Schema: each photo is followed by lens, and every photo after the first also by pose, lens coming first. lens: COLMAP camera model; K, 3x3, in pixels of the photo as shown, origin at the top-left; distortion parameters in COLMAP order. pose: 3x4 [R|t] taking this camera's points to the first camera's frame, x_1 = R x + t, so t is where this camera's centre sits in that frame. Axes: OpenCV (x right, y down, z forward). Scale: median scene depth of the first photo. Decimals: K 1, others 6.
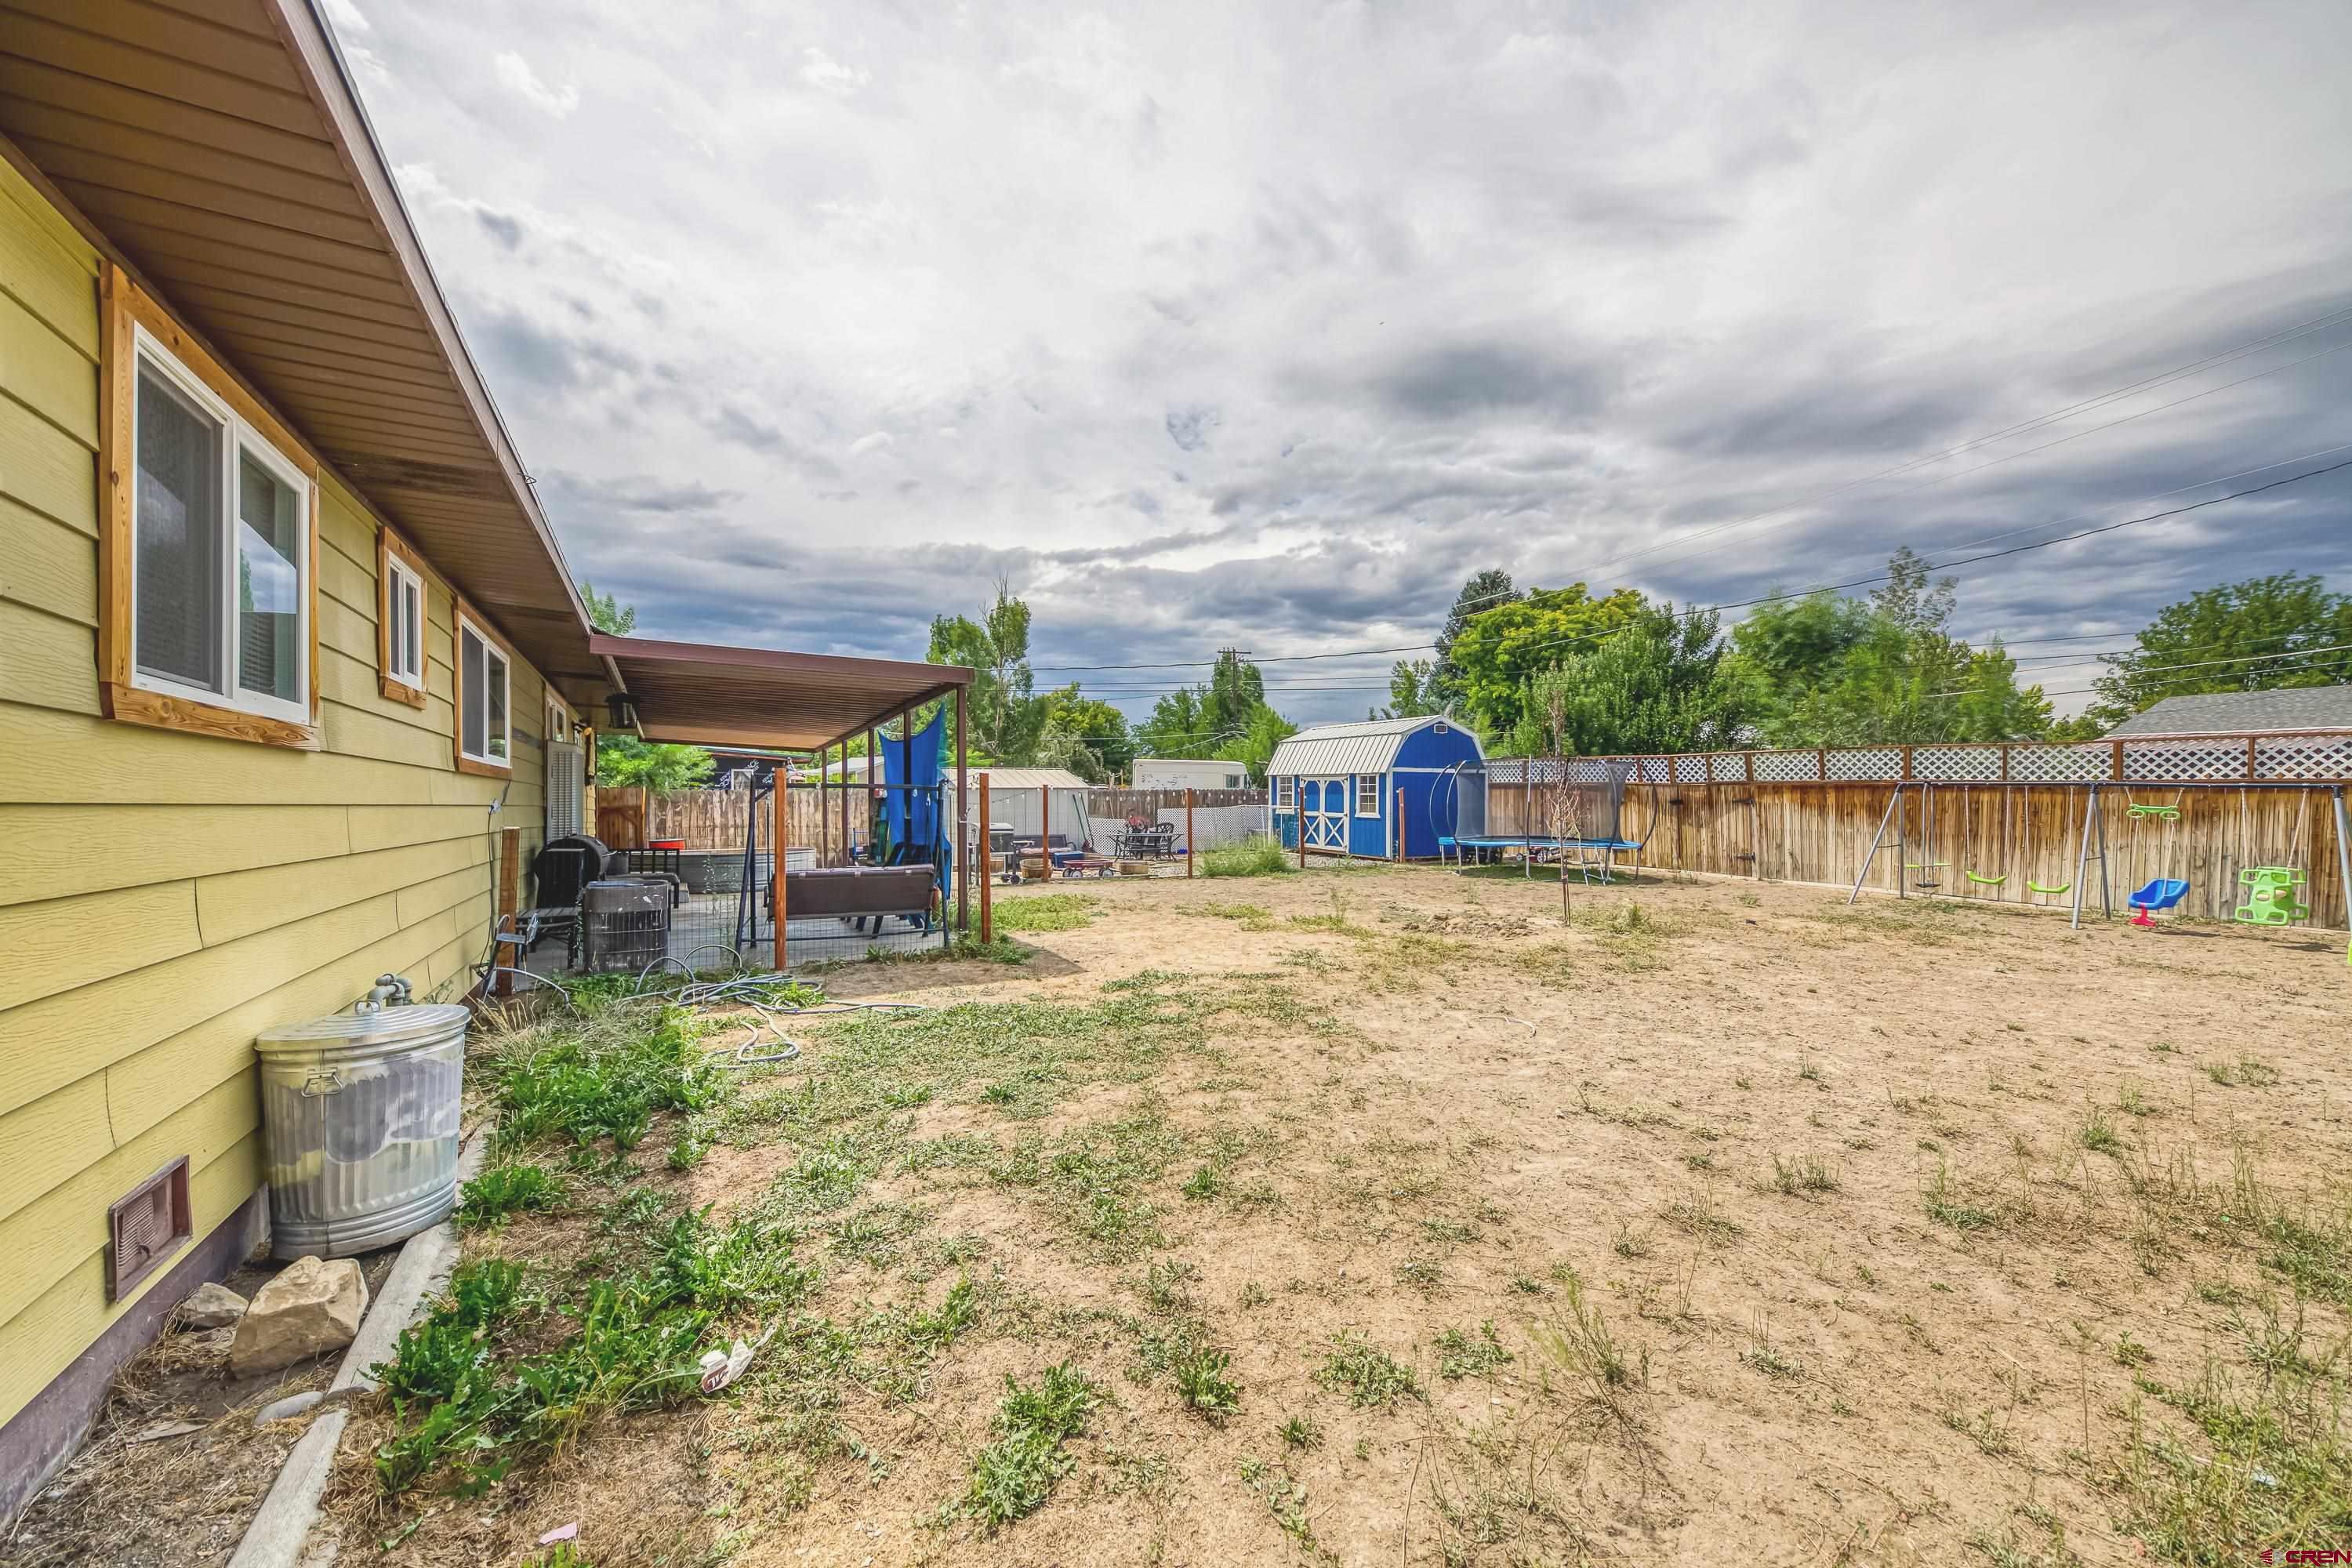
lens RADIAL K [[866.6, 0, 1176.0], [0, 866.6, 784.0], [0, 0, 1]] dist [0.021254, -0.000042]
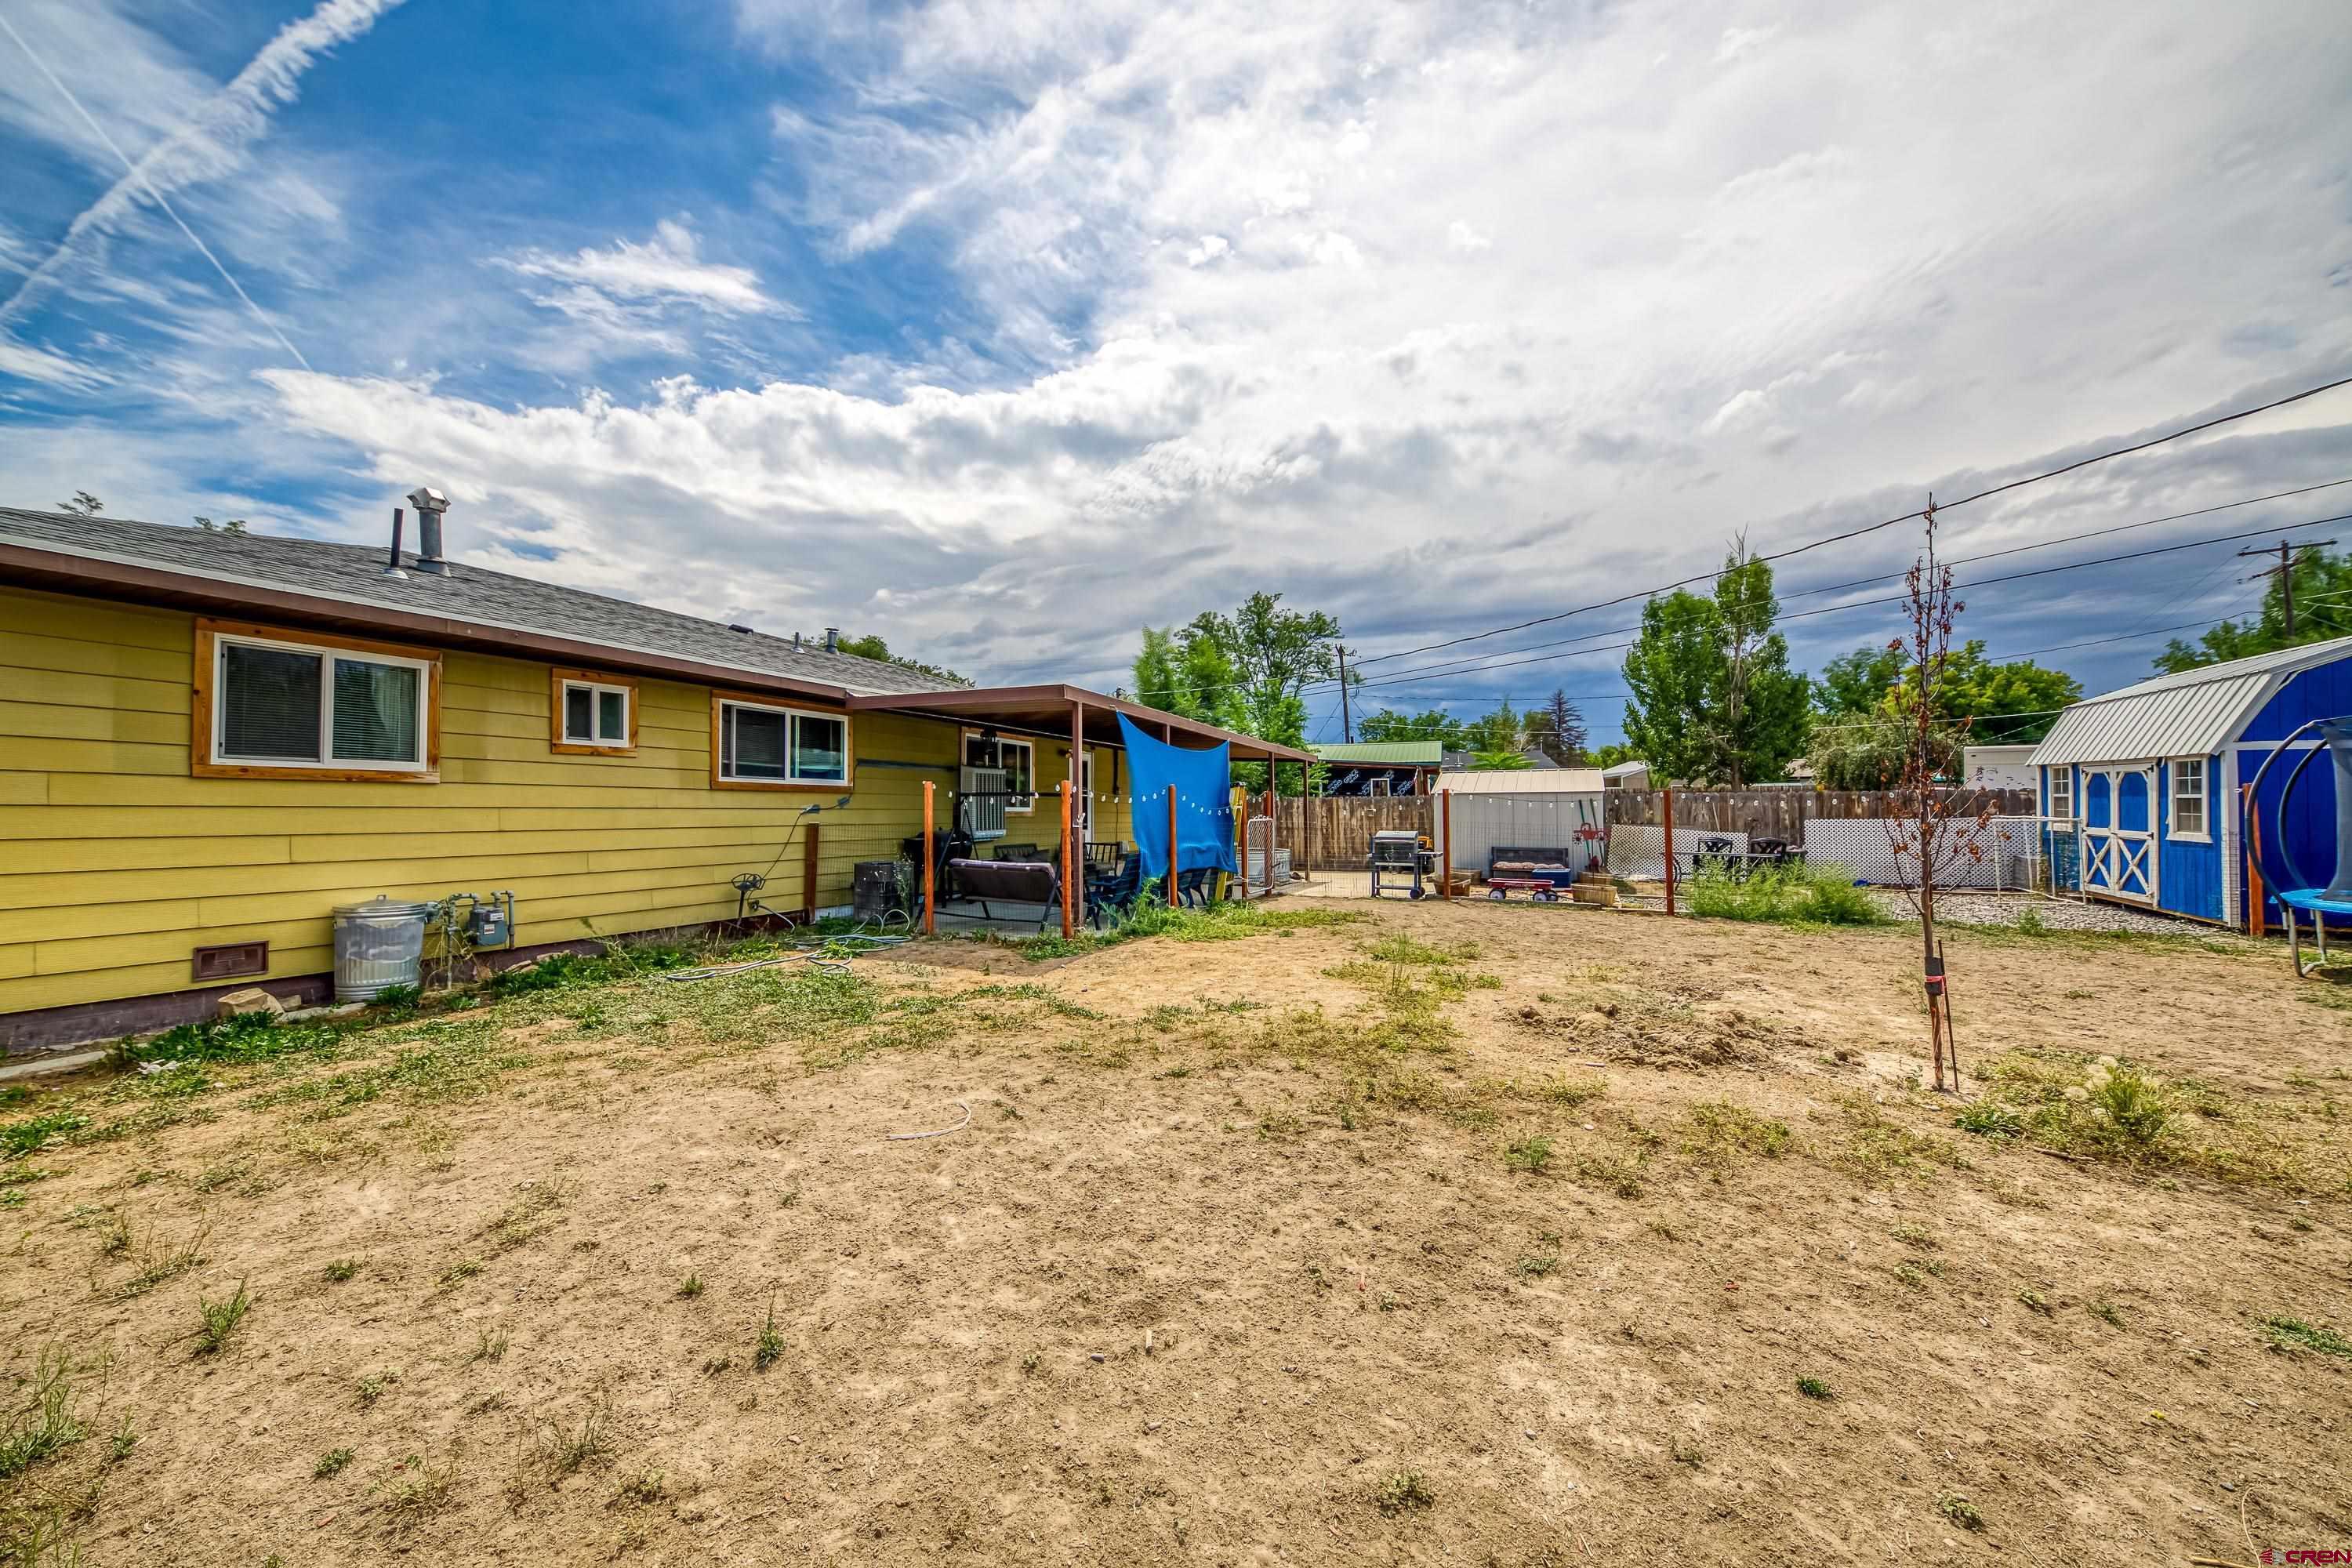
lens RADIAL K [[847.8, 0, 1176.0], [0, 847.8, 784.0], [0, 0, 1]] dist [0.001236, -0.005257]
pose [[0.561696, -0.021289, -0.827070, 0.356771], [0.013884, 0.999771, -0.016305, 0.005187], [0.827227, -0.002325, 0.561863, 0.259966]]
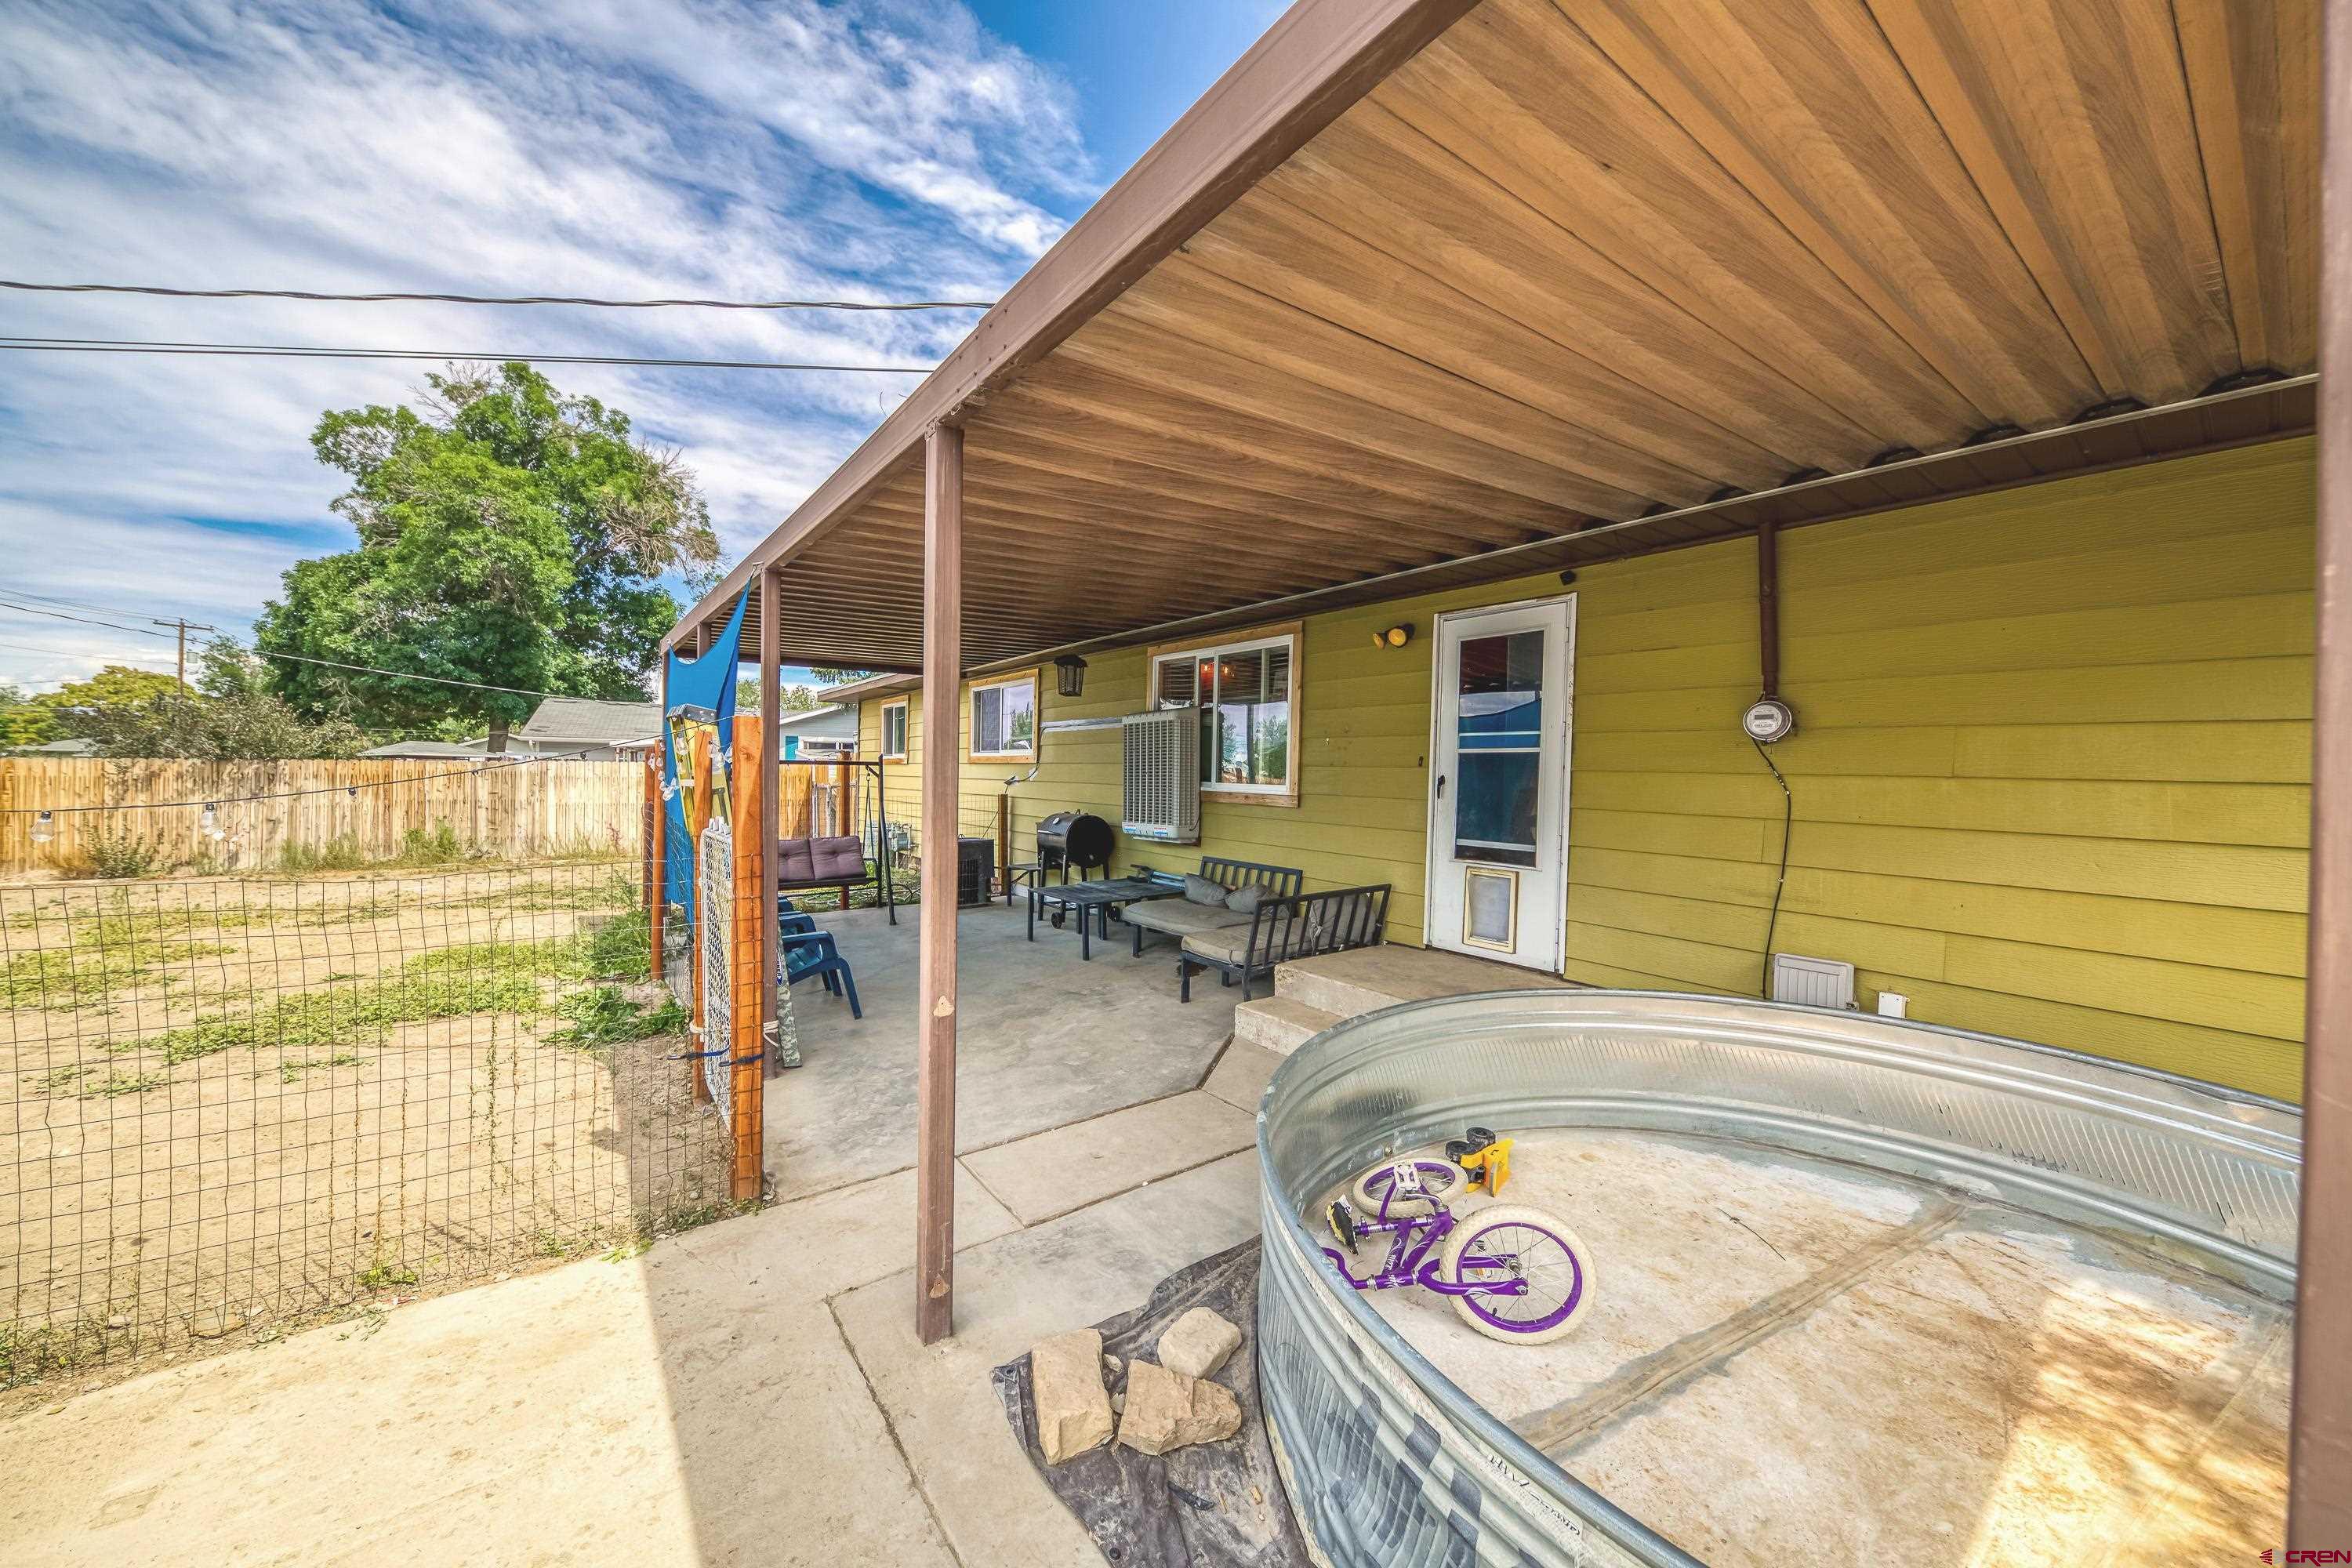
lens RADIAL K [[794.0, 0, 1176.0], [0, 794.0, 784.0], [0, 0, 1]] dist [-0.000255, -0.000103]
pose [[-0.990482, -0.013412, -0.136985, -0.338263], [-0.012457, 0.999892, -0.007828, 0.015041], [0.137076, -0.006047, -0.990542, 0.958067]]
